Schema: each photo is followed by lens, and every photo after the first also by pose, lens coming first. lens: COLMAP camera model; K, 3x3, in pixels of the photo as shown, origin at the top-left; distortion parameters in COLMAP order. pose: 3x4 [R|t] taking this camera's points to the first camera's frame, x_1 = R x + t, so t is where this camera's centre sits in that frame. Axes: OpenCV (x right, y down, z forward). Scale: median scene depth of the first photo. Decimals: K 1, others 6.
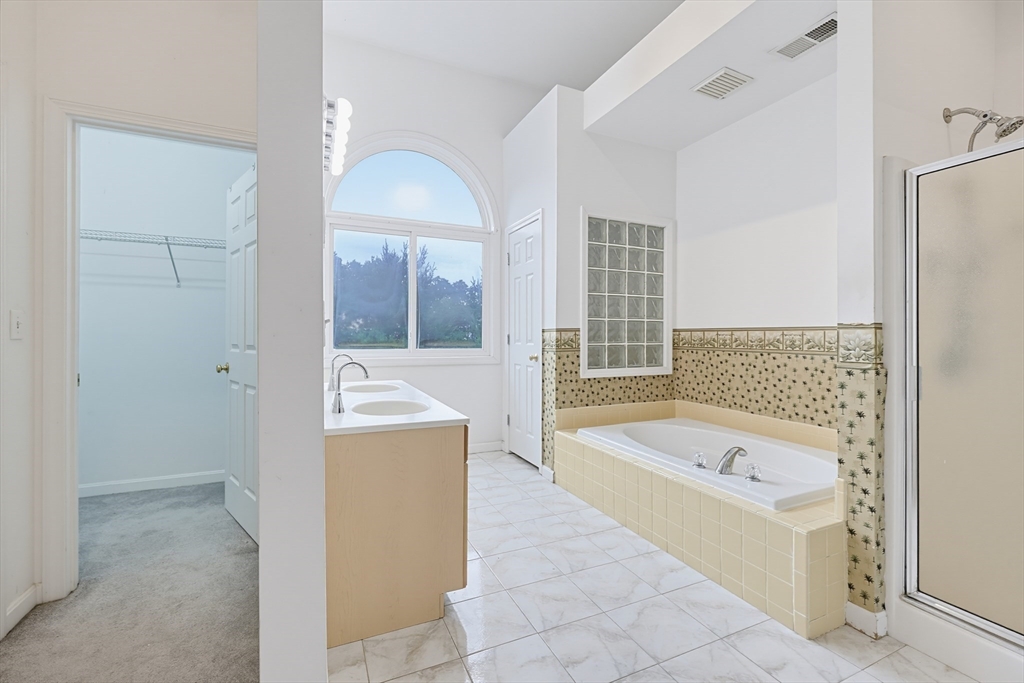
lens RADIAL K [[437.7, 0, 508.6], [0, 437.7, 335.0], [0, 0, 1]] dist [-0.006288, 0.000867]
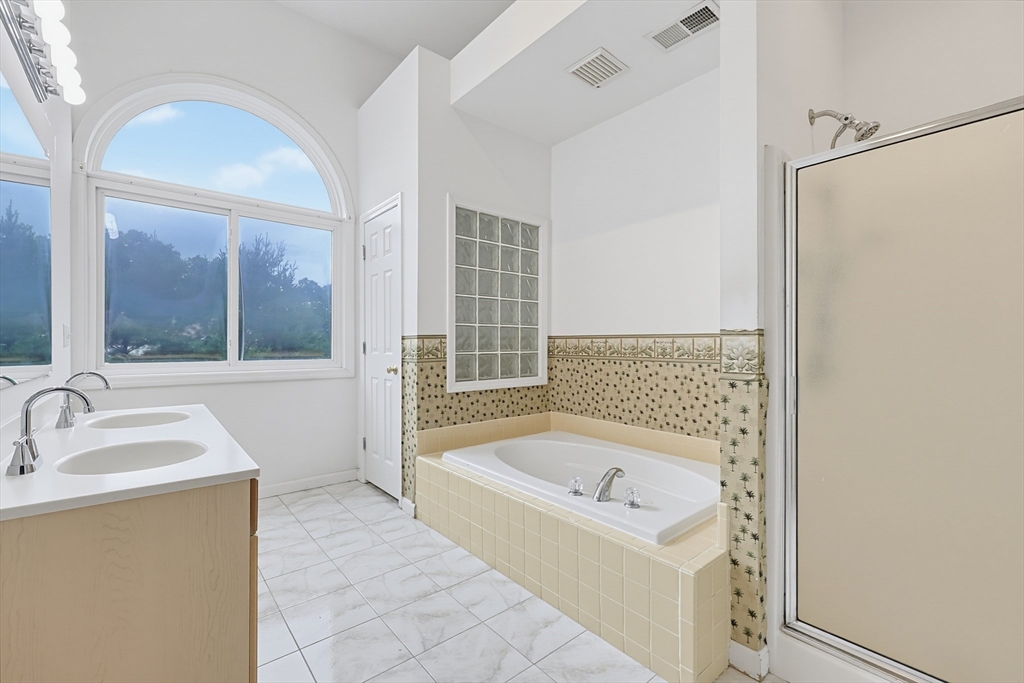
lens RADIAL K [[437.7, 0, 513.7], [0, 437.7, 343.0], [0, 0, 1]] dist [-0.006288, 0.000867]
pose [[0.961483, -0.001941, 0.274857, 0.061647], [0.001619, 0.999998, 0.001397, -0.000477], [-0.274859, -0.000898, 0.961484, 0.154203]]
